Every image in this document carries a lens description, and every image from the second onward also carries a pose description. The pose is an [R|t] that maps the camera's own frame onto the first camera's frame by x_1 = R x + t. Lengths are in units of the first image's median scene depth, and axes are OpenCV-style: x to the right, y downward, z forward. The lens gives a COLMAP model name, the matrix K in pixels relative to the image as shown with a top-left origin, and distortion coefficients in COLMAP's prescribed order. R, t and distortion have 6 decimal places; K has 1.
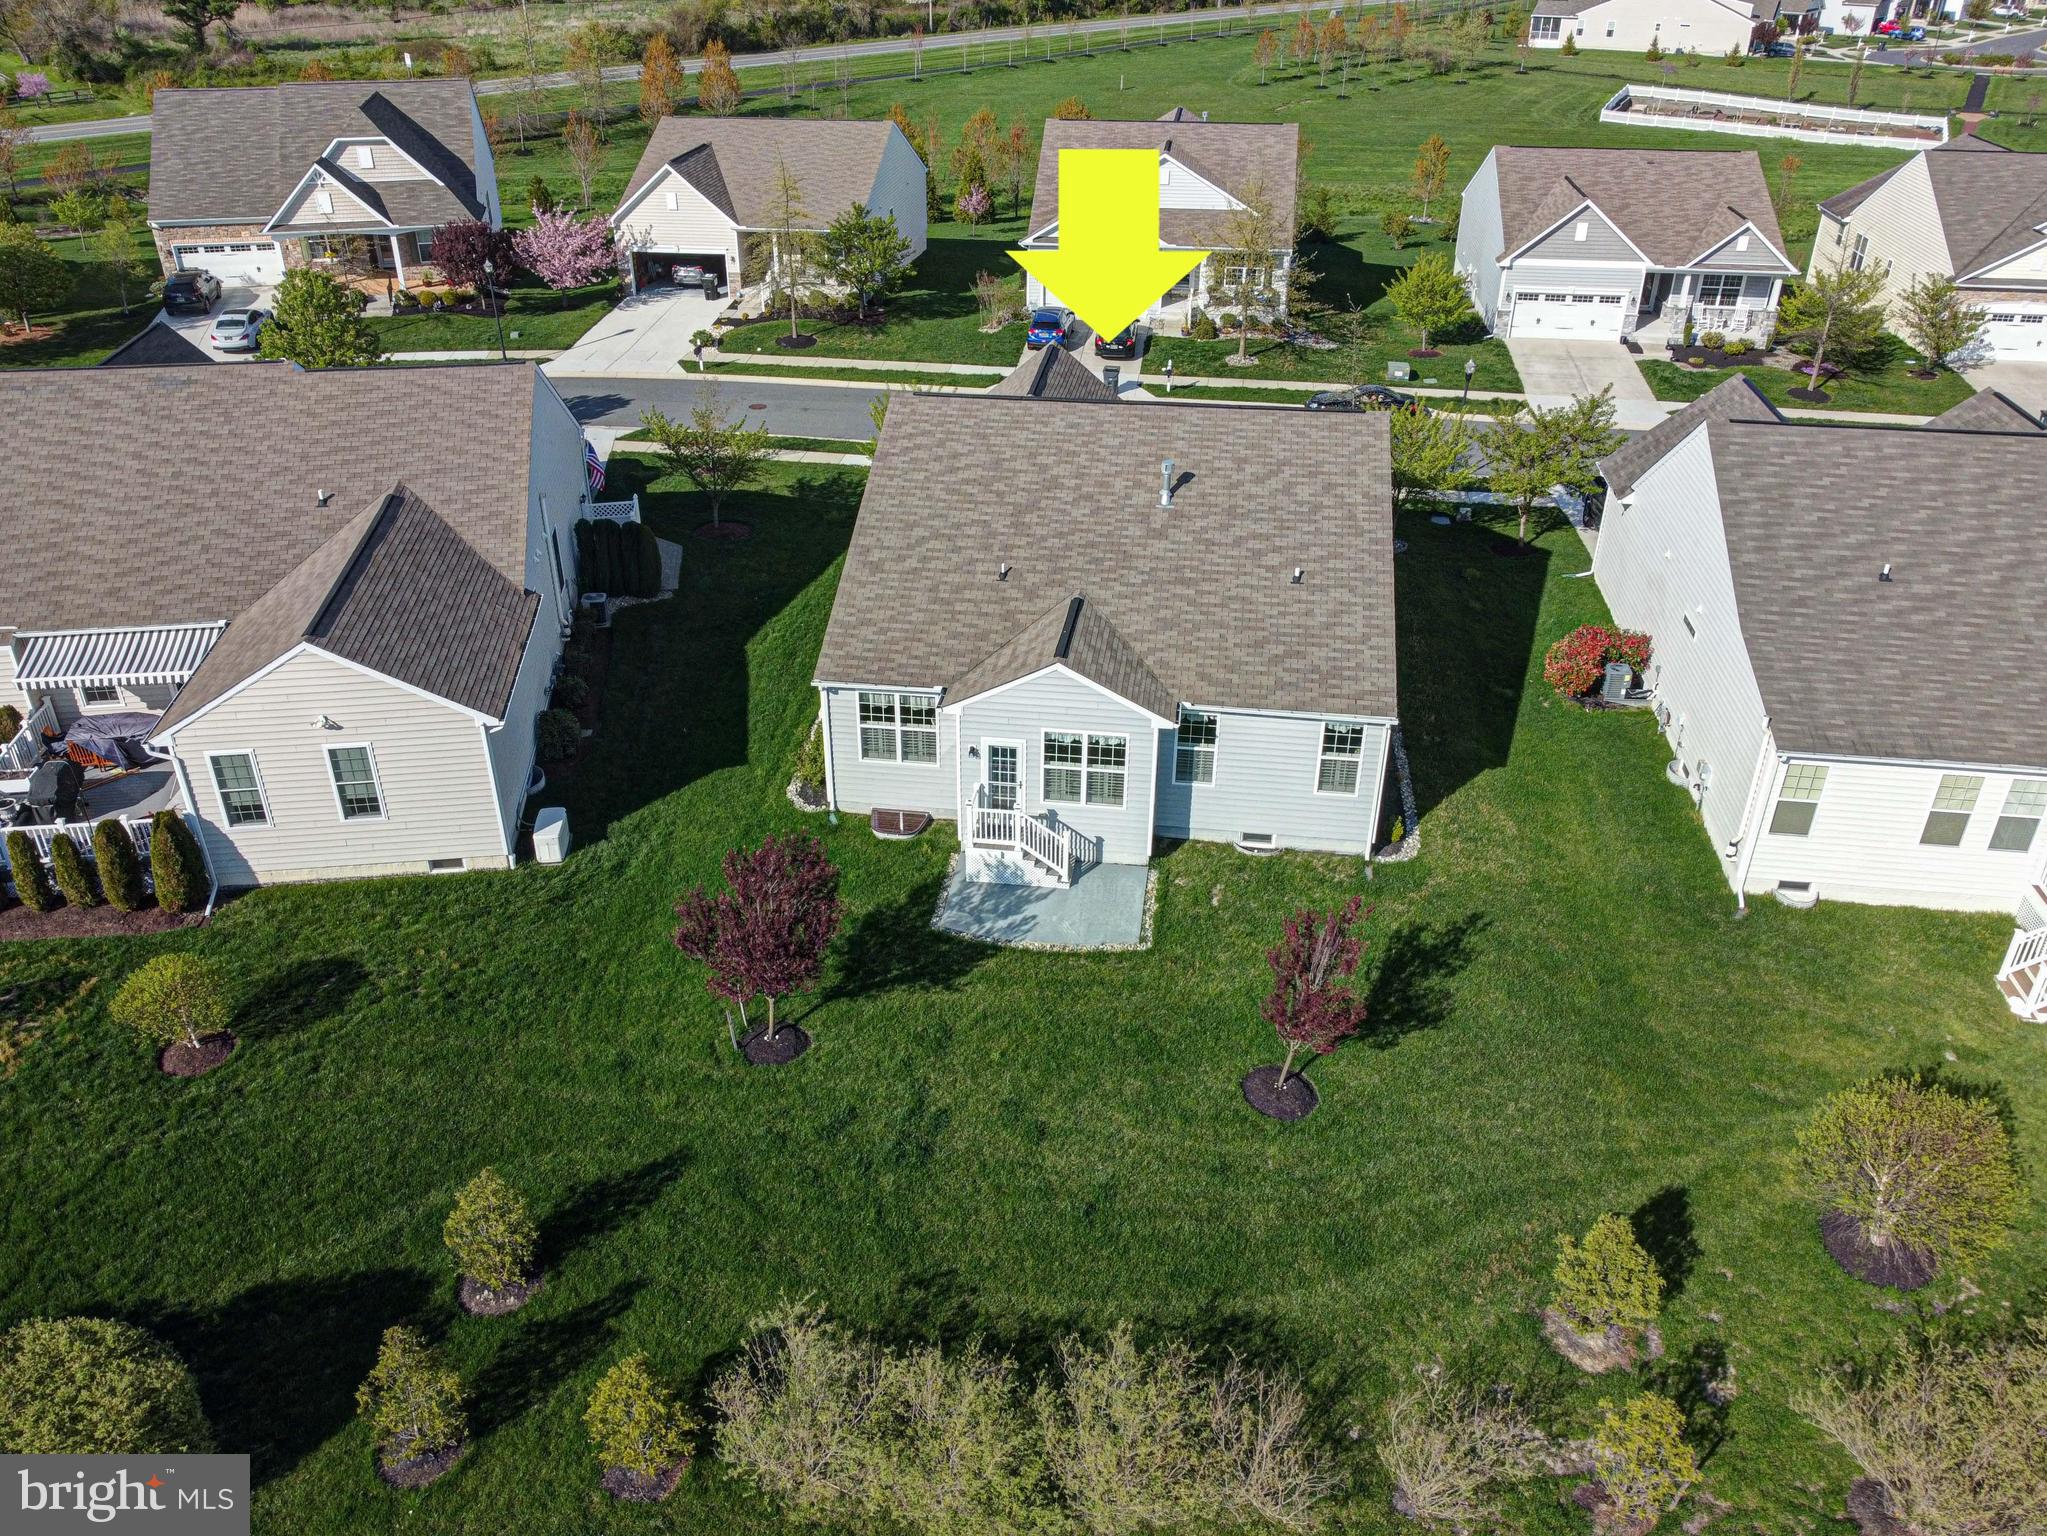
lens RADIAL K [[1536.5, 0, 1023.5], [0, 1536.5, 768.0], [0, 0, 1]] dist [-0.006561, 0.005652]
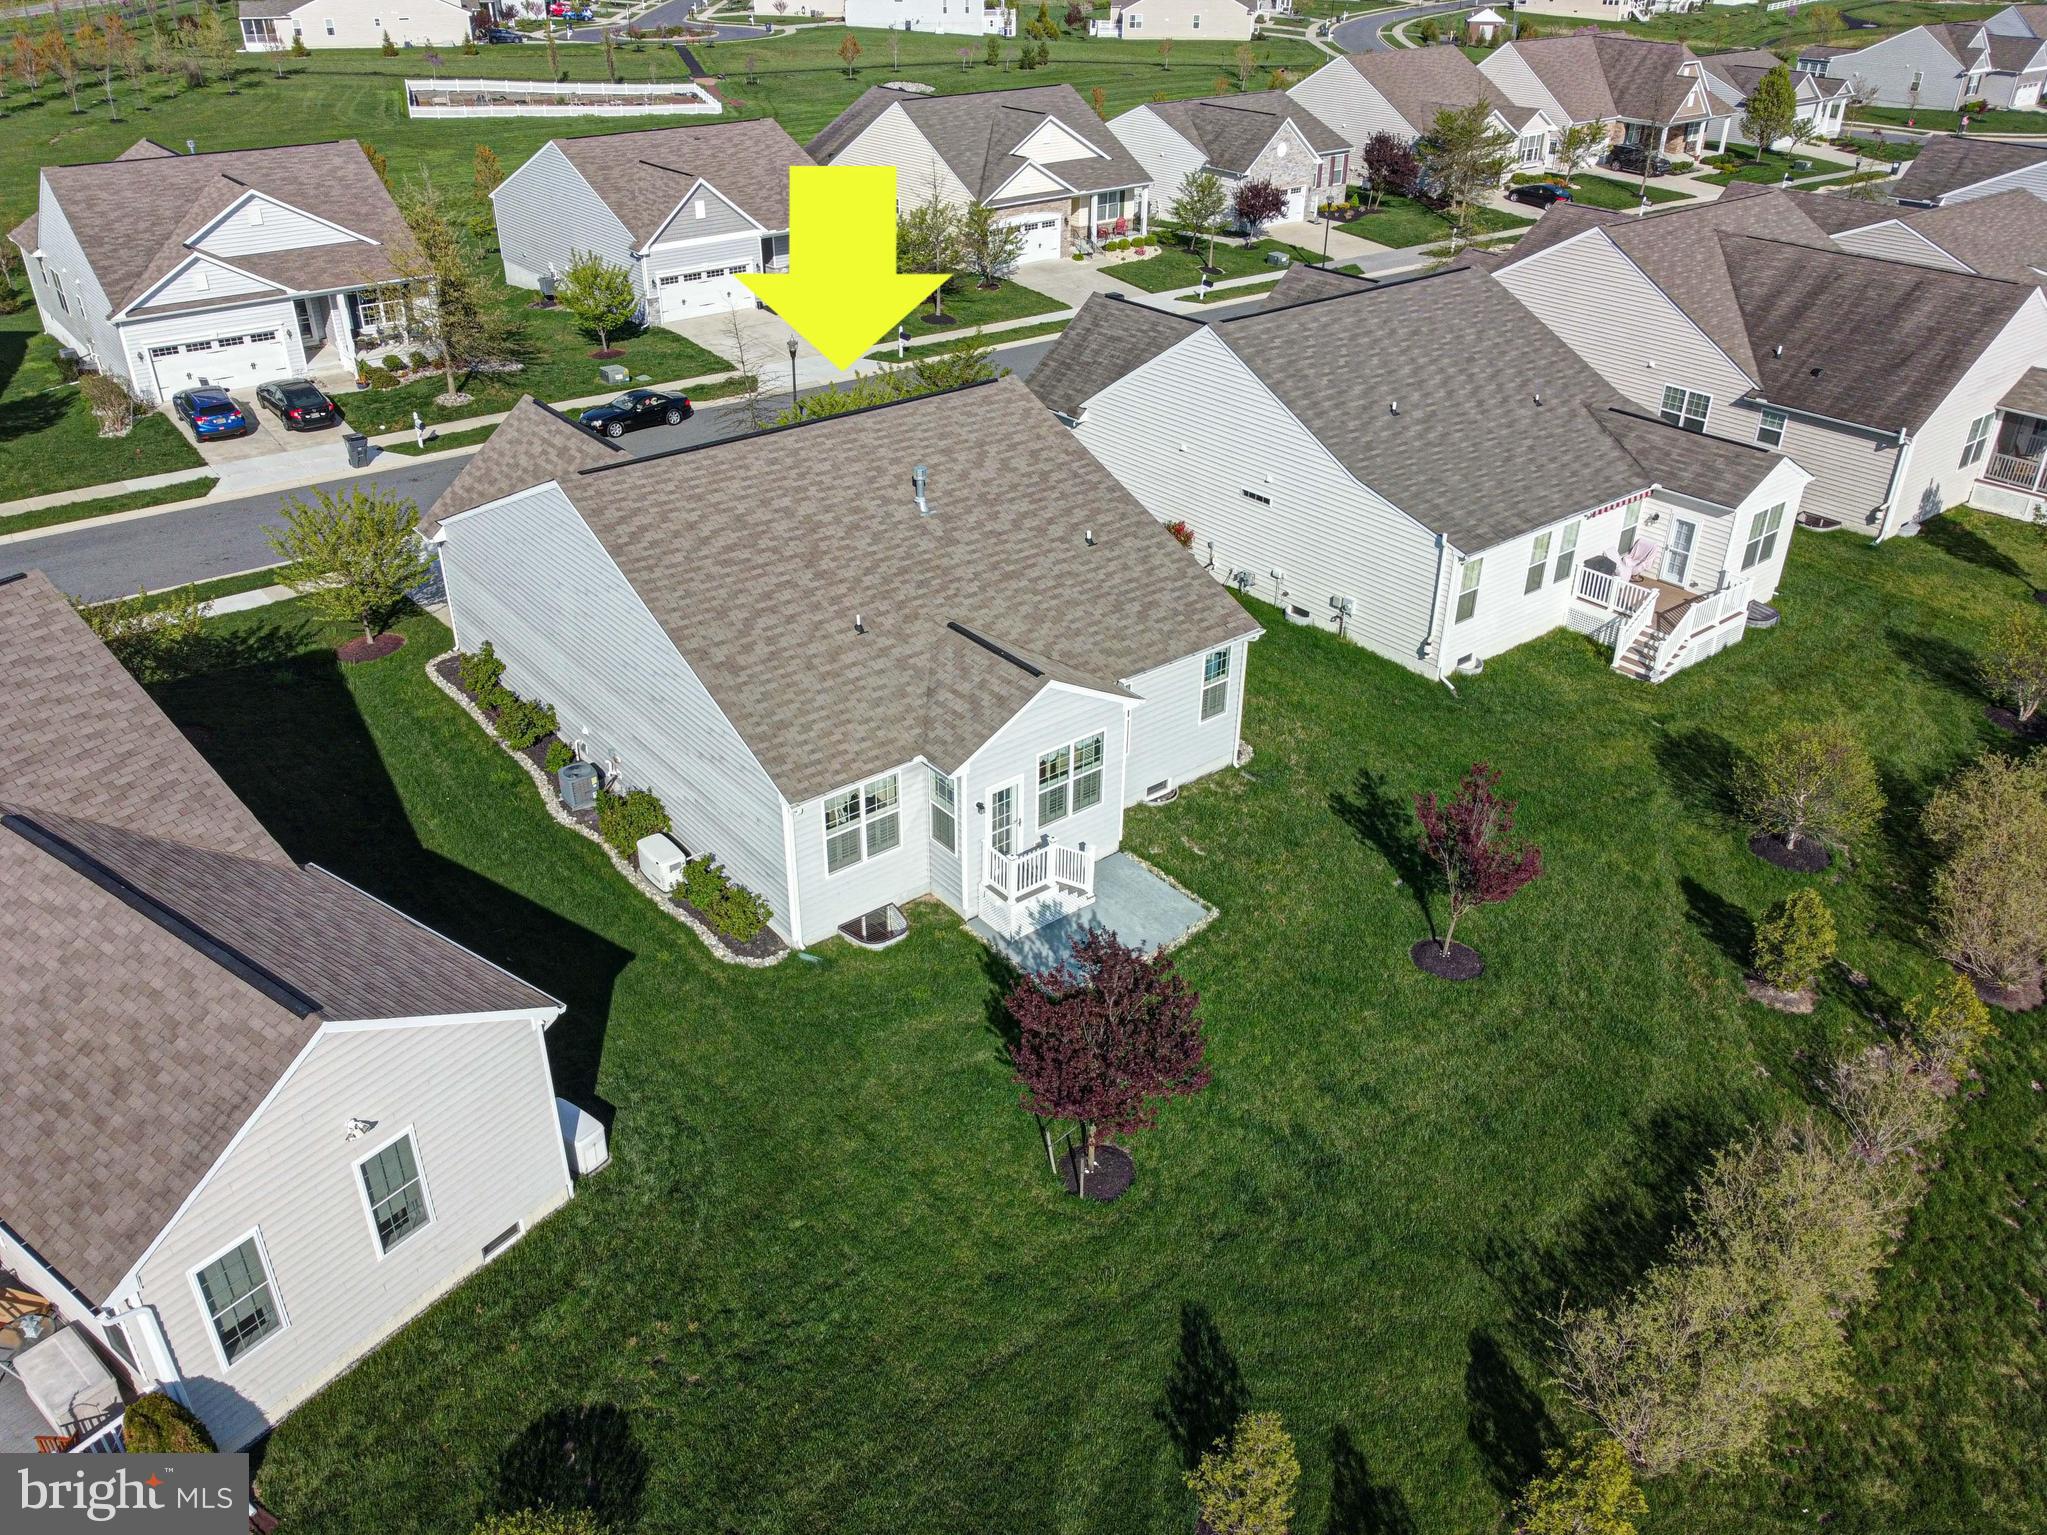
lens RADIAL K [[1529.9, 0, 990.4], [0, 1529.9, 763.0], [0, 0, 1]] dist [0.003559, 0.002997]
pose [[0.697014, -0.361759, 0.619114, -0.528440], [0.362692, 0.922682, 0.130812, -0.137852], [-0.618568, 0.133370, 0.774329, 0.260962]]
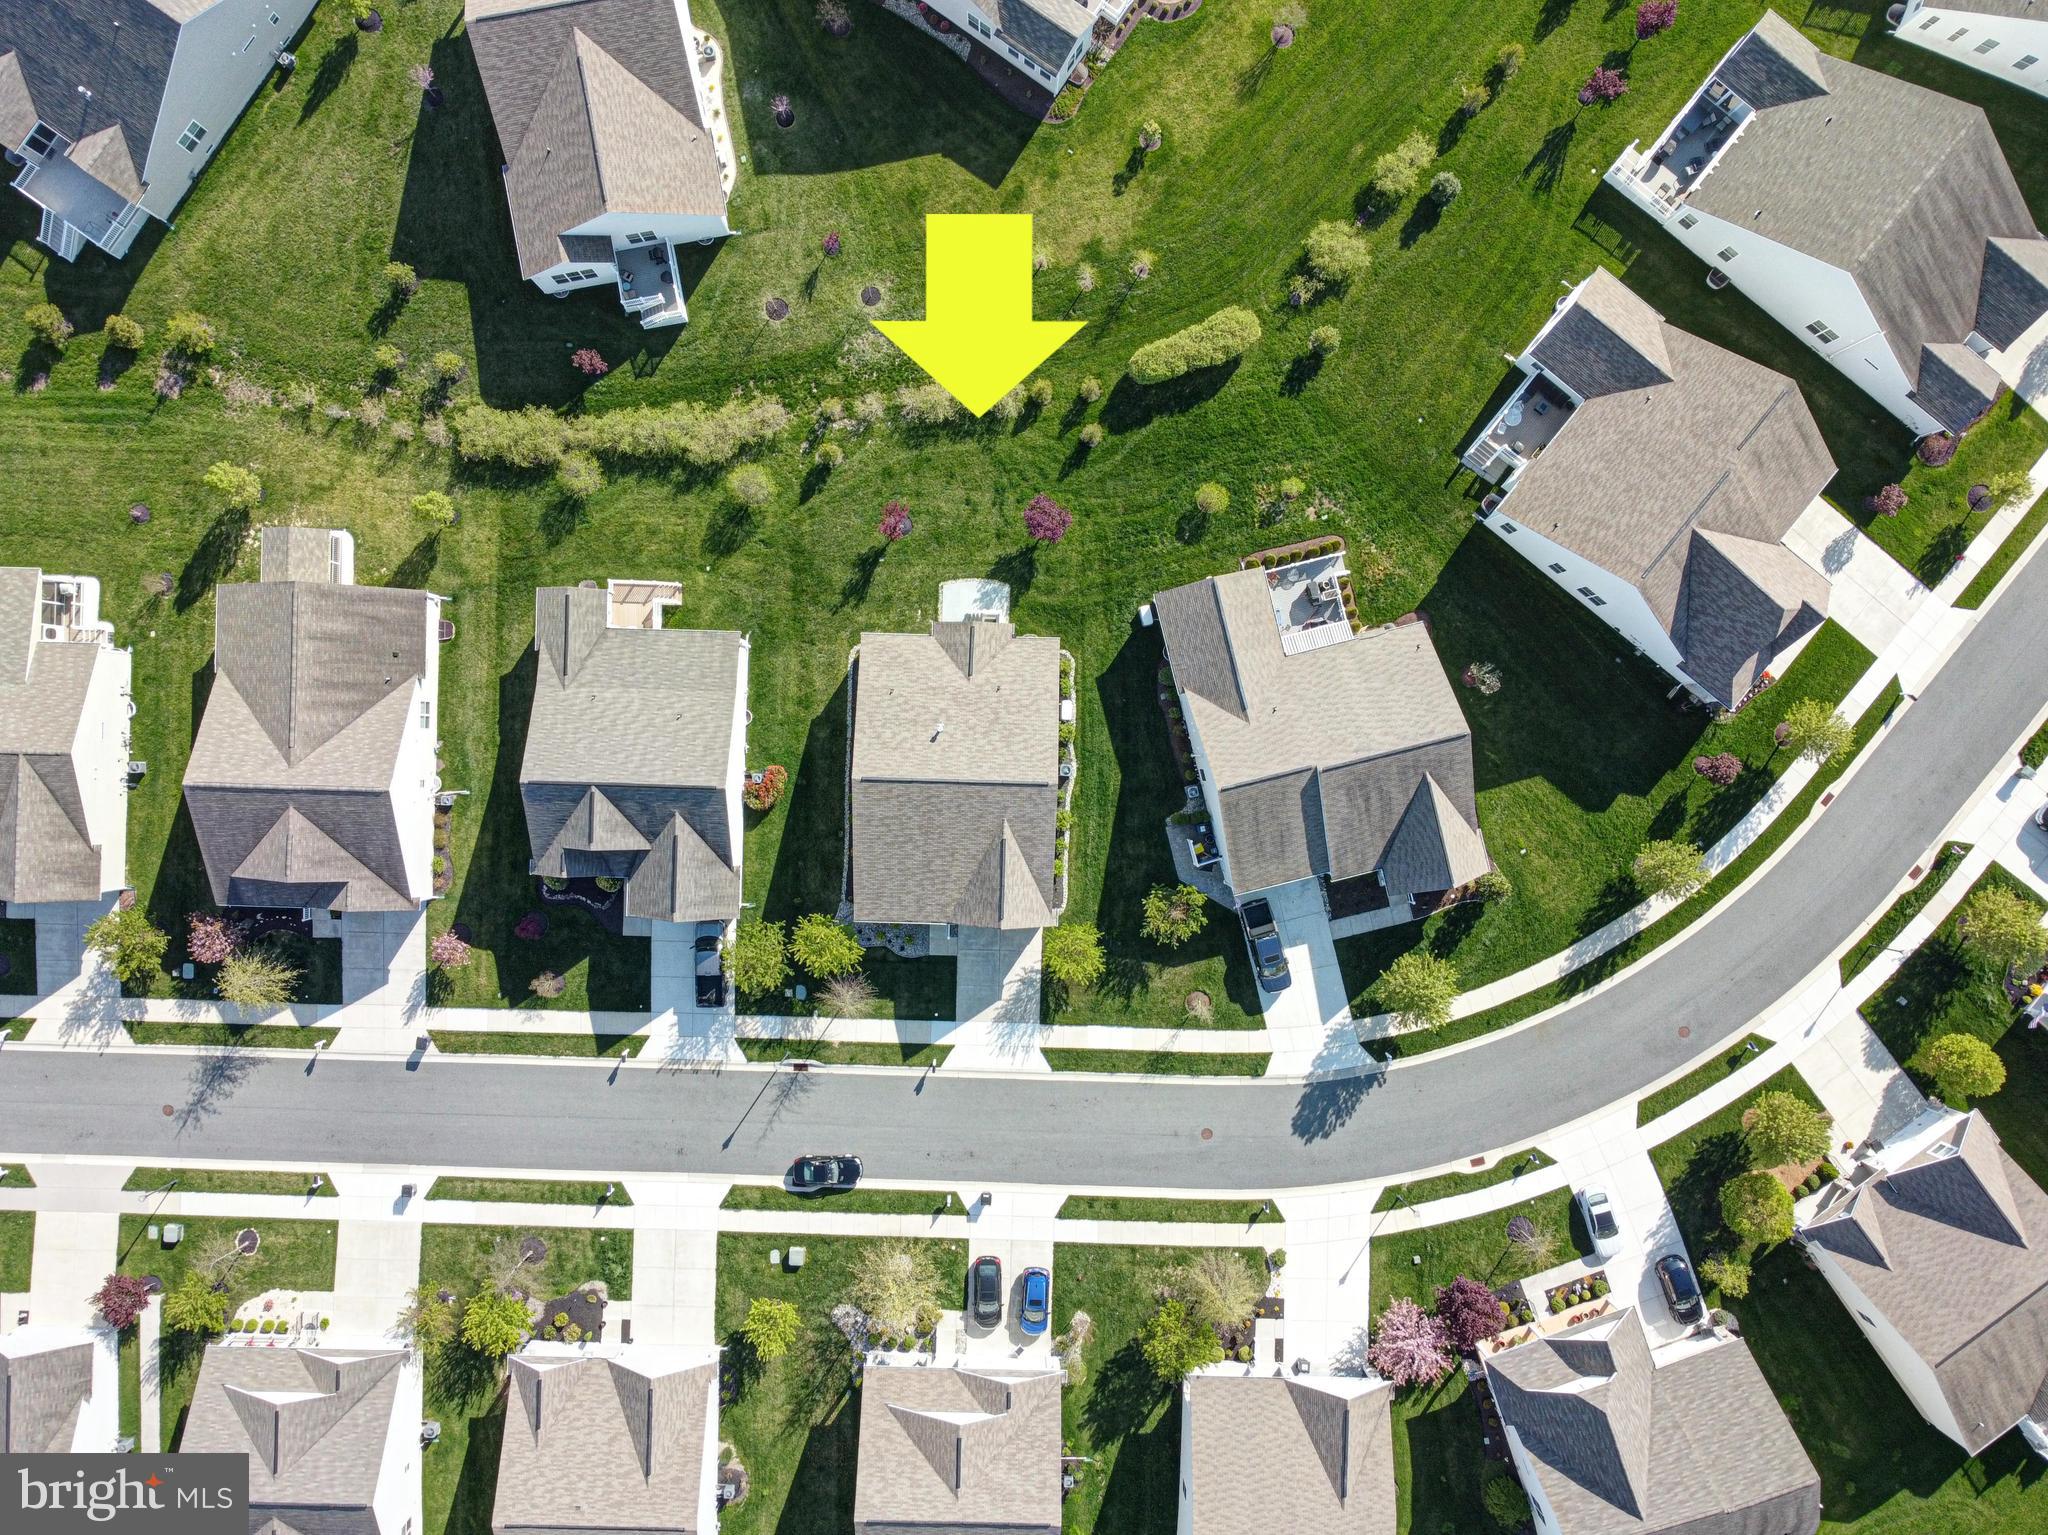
lens RADIAL K [[1537.3, 0, 1024.0], [0, 1537.3, 767.5], [0, 0, 1]] dist [-0.006561, 0.005652]
pose [[-0.994569, 0.104083, -0.000052, -0.043236], [-0.055054, -0.525652, 0.848917, -2.439630], [0.088330, 0.844309, 0.528527, -0.307066]]
